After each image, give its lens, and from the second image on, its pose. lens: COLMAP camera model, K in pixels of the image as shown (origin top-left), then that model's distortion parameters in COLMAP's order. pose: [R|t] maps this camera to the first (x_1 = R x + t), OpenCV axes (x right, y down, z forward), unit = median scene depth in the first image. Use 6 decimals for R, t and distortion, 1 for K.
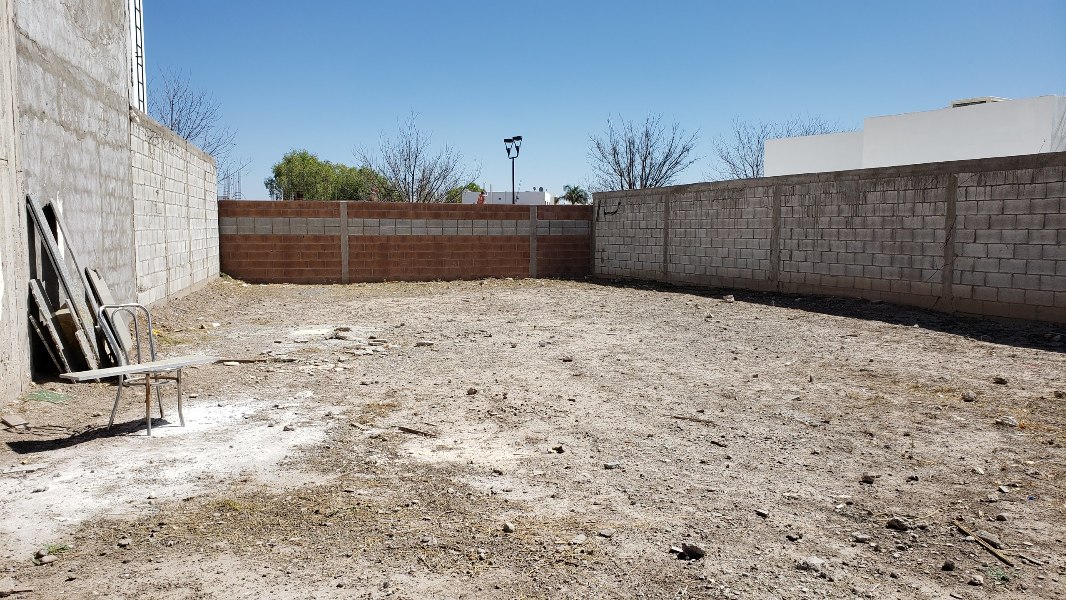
lens RADIAL K [[854.5, 0, 584.1], [0, 854.5, 299.9], [0, 0, 1]] dist [-0.069956, 0.120886]
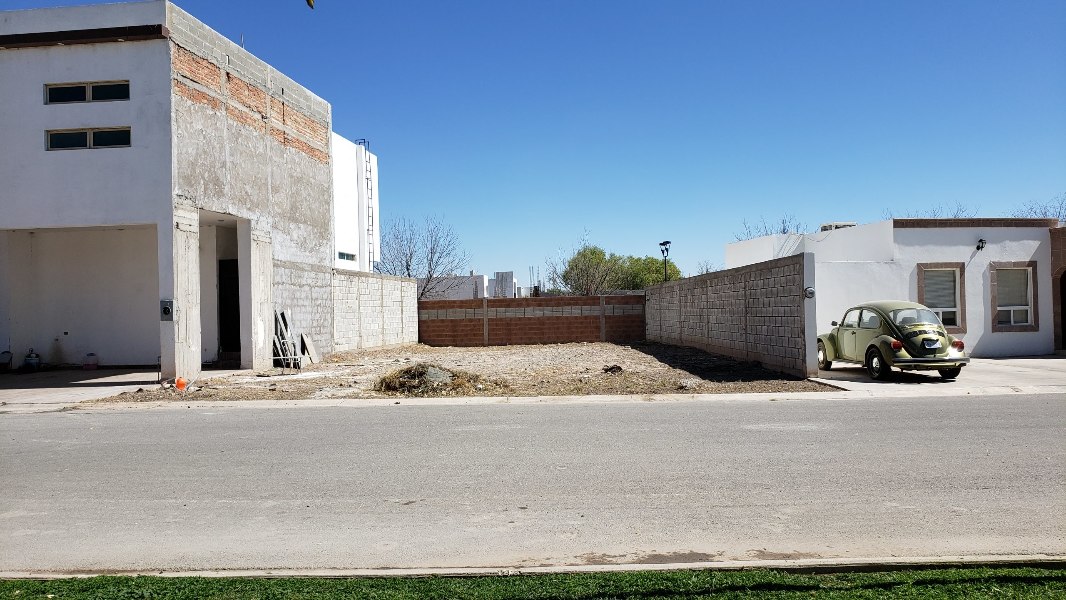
lens RADIAL K [[854.5, 0, 584.1], [0, 854.5, 299.9], [0, 0, 1]] dist [-0.069956, 0.120886]
pose [[0.925534, -0.035524, -0.376994, 0.550446], [0.000316, 0.995662, -0.093046, 0.047133], [0.378664, 0.085998, 0.921530, -0.511520]]
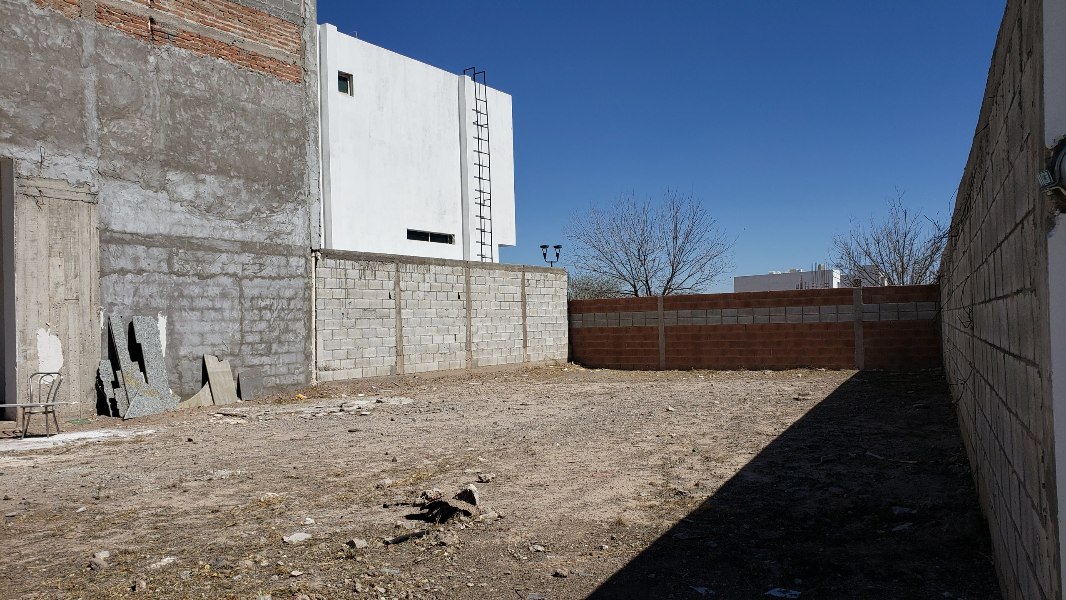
lens RADIAL K [[847.6, 0, 519.7], [0, 847.6, 298.8], [0, 0, 1]] dist [0.138759, -0.311534]
pose [[0.612184, -0.048136, -0.789249, 0.475558], [-0.035343, 0.995482, -0.088128, -0.007932], [0.789925, 0.081845, 0.607717, 0.183501]]
